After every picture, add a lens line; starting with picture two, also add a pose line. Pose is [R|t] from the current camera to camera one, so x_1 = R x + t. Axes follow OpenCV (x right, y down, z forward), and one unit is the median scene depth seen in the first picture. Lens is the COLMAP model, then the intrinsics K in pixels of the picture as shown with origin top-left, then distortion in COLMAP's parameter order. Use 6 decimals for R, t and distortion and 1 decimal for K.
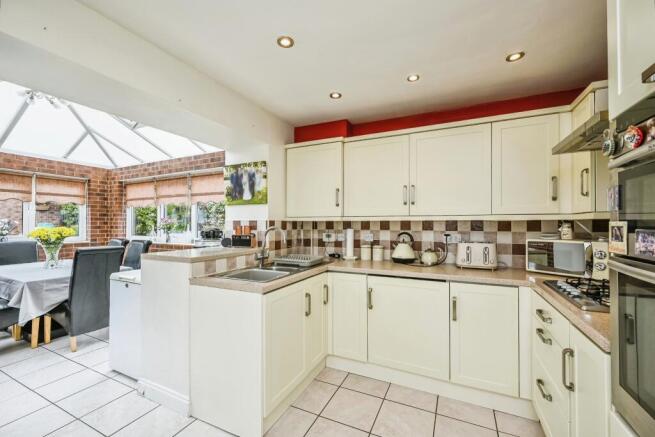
lens RADIAL K [[261.3, 0, 331.6], [0, 261.3, 218.8], [0, 0, 1]] dist [-0.002299, 0.000091]
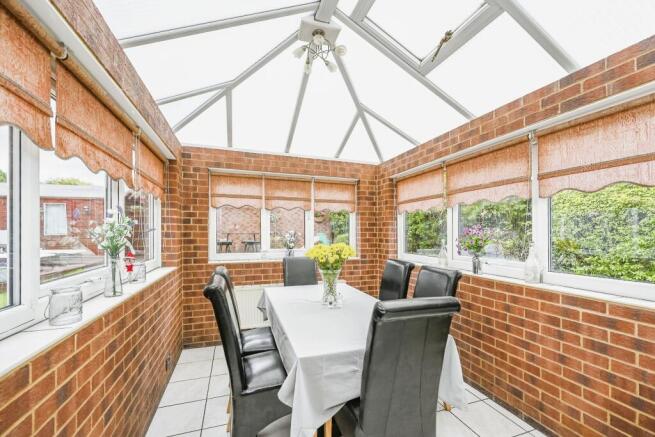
lens RADIAL K [[261.3, 0, 324.3], [0, 261.3, 231.3], [0, 0, 1]] dist [-0.002299, 0.000091]
pose [[0.684430, 0.000830, -0.729078, -0.430485], [0.009060, 0.999912, 0.009644, -0.003640], [0.729023, -0.013206, 0.684362, 0.385275]]
